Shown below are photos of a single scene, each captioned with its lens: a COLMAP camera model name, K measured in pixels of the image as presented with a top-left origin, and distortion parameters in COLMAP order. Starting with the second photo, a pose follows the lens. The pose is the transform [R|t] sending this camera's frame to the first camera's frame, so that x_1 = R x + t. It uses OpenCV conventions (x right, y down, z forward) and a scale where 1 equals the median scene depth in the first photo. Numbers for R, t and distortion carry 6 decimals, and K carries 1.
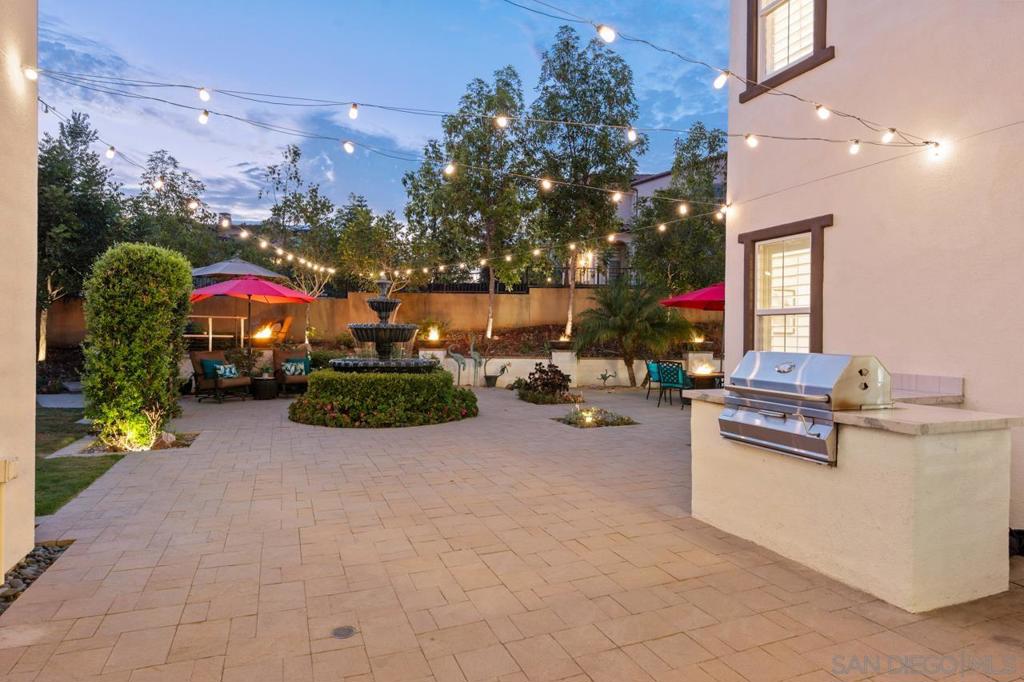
lens RADIAL K [[583.0, 0, 512.4], [0, 583.0, 341.0], [0, 0, 1]] dist [-0.001887, 0.000630]
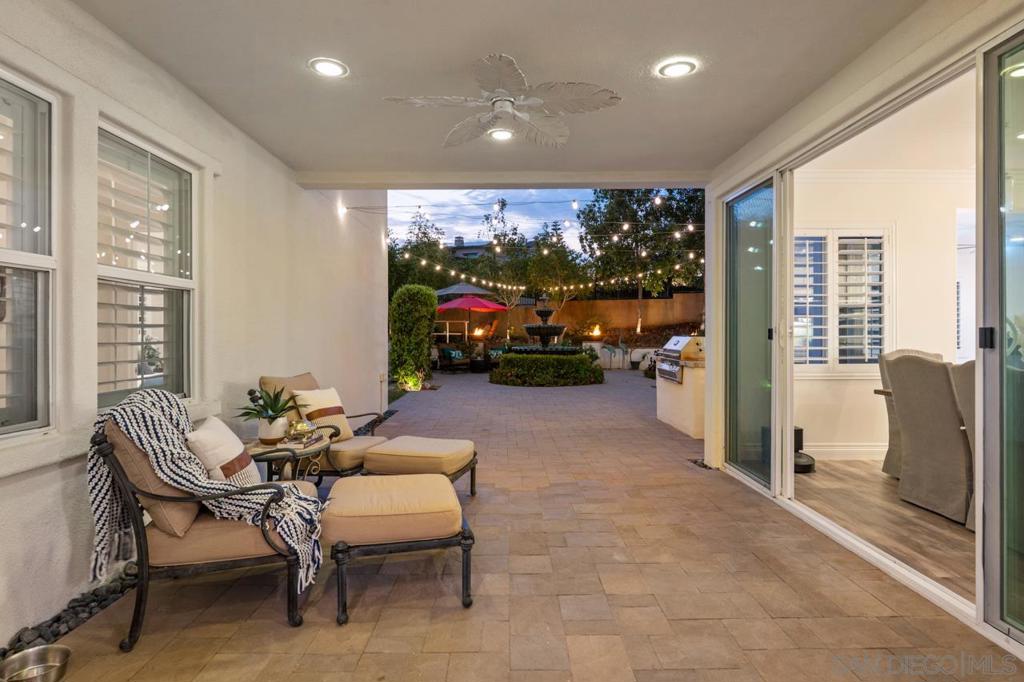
lens RADIAL K [[563.8, 0, 511.6], [0, 563.8, 334.6], [0, 0, 1]] dist [-0.000147, -0.000006]
pose [[0.931816, -0.010197, -0.362788, 0.219357], [0.007425, 0.999932, -0.009035, 0.009756], [0.362855, 0.005725, 0.931828, -0.402034]]
